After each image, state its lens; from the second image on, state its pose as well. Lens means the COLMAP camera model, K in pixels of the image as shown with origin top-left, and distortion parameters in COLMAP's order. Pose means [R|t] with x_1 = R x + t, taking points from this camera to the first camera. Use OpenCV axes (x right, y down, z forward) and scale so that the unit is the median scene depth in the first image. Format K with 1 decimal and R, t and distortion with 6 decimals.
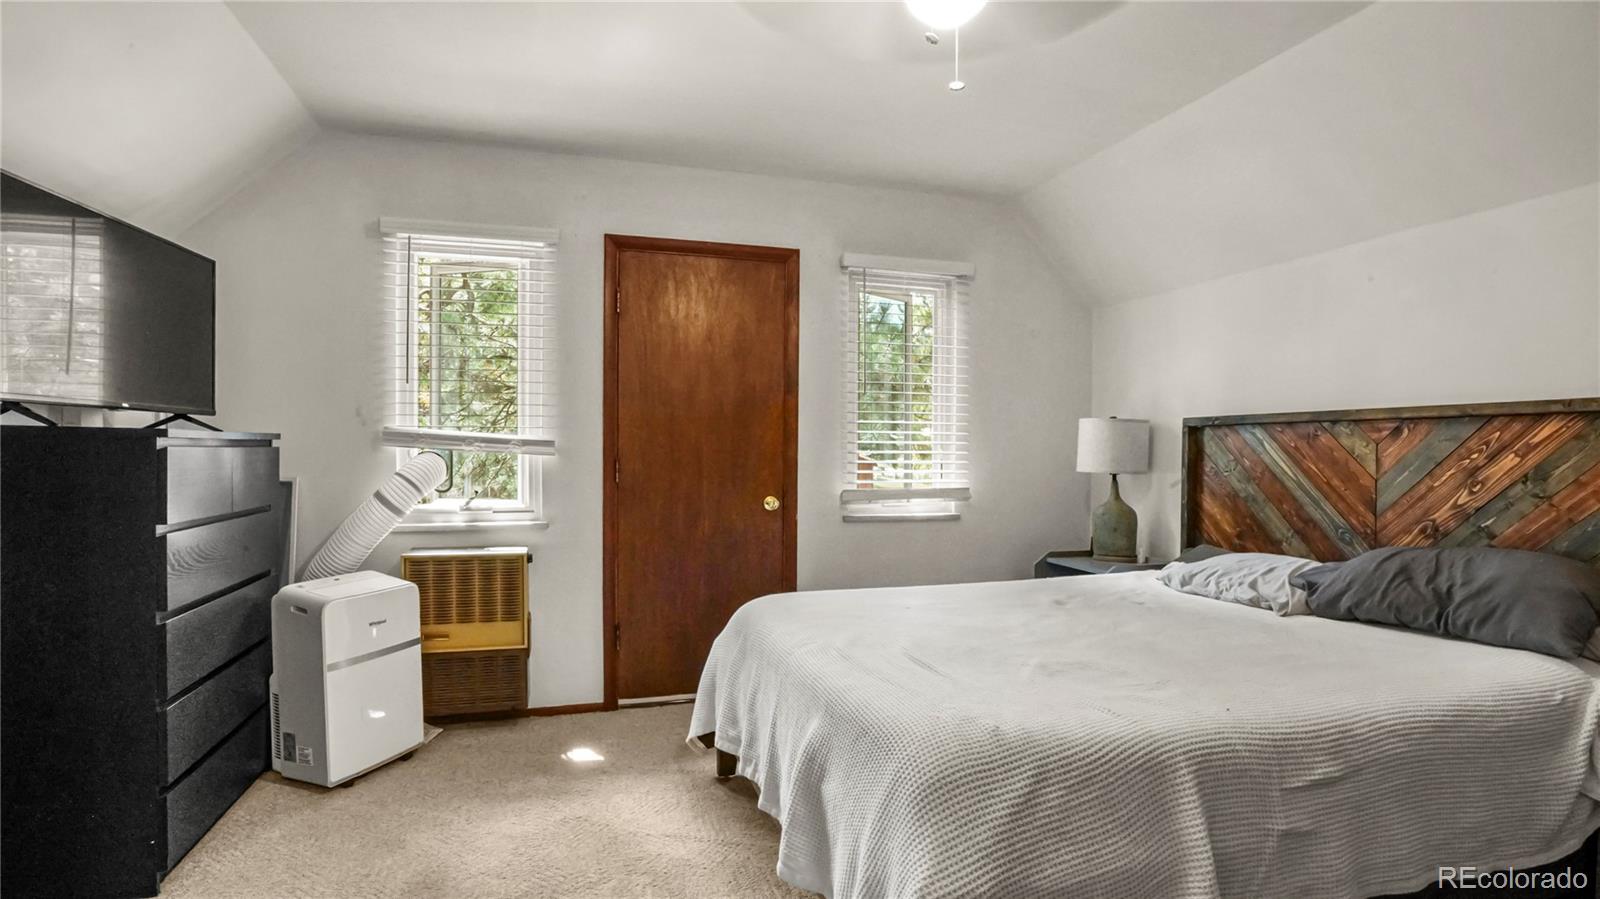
lens RADIAL K [[762.3, 0, 788.8], [0, 762.3, 452.6], [0, 0, 1]] dist [-0.028956, 0.008867]
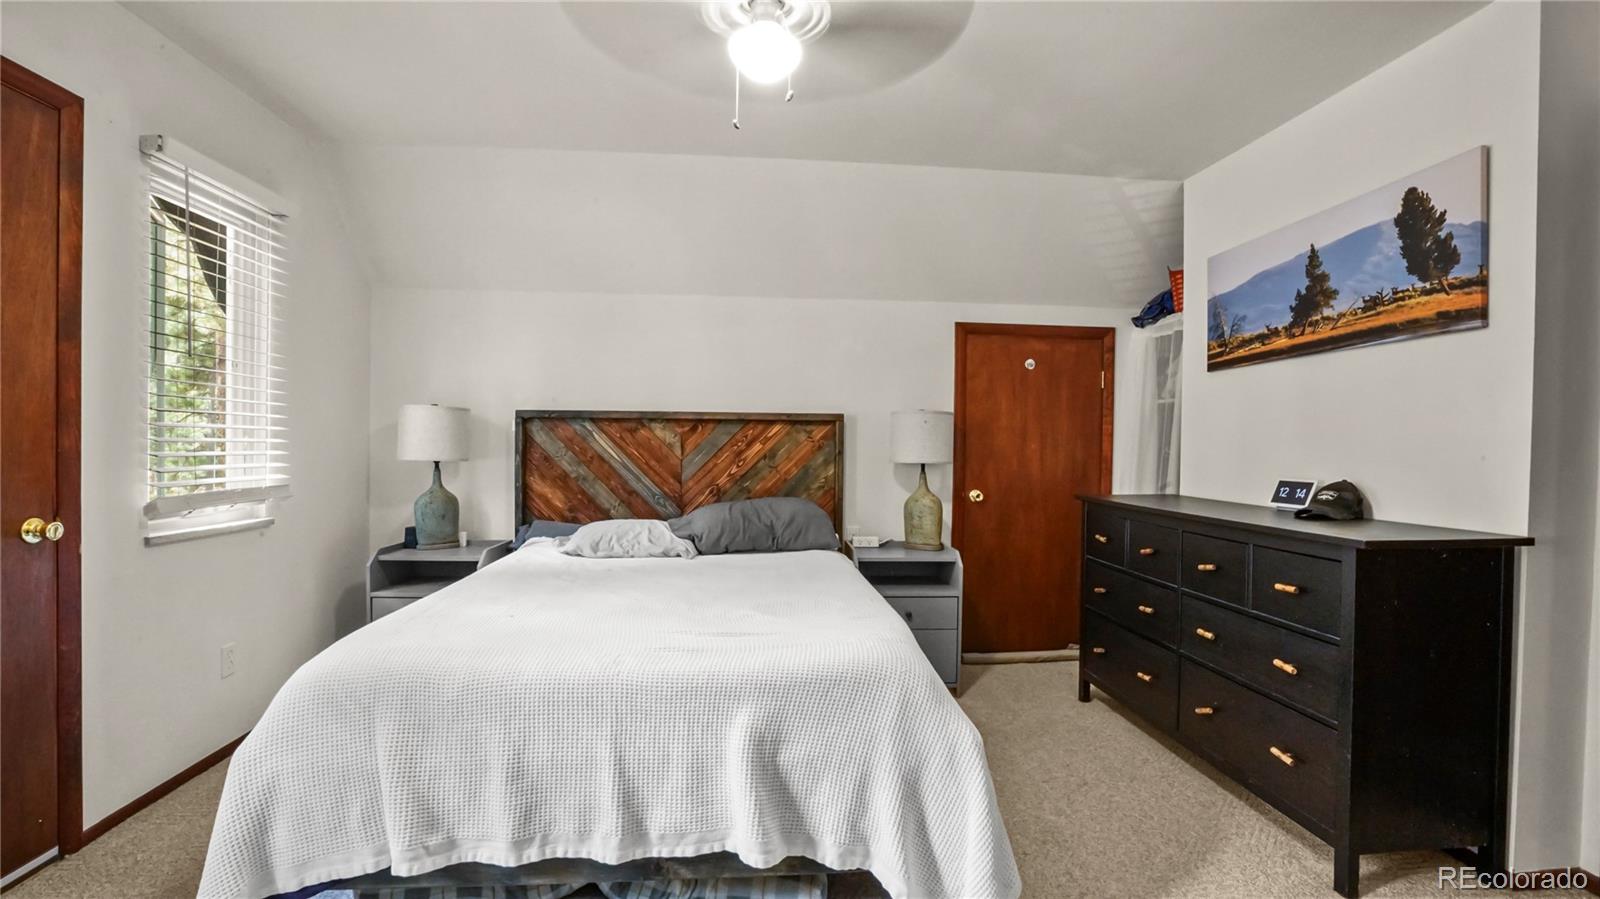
lens RADIAL K [[762.3, 0, 791.6], [0, 762.3, 445.9], [0, 0, 1]] dist [-0.028956, 0.008867]
pose [[0.205716, -0.008920, 0.978571, -0.577951], [-0.007089, 0.999919, 0.010605, -0.008392], [-0.978586, -0.009118, 0.205636, 0.436302]]
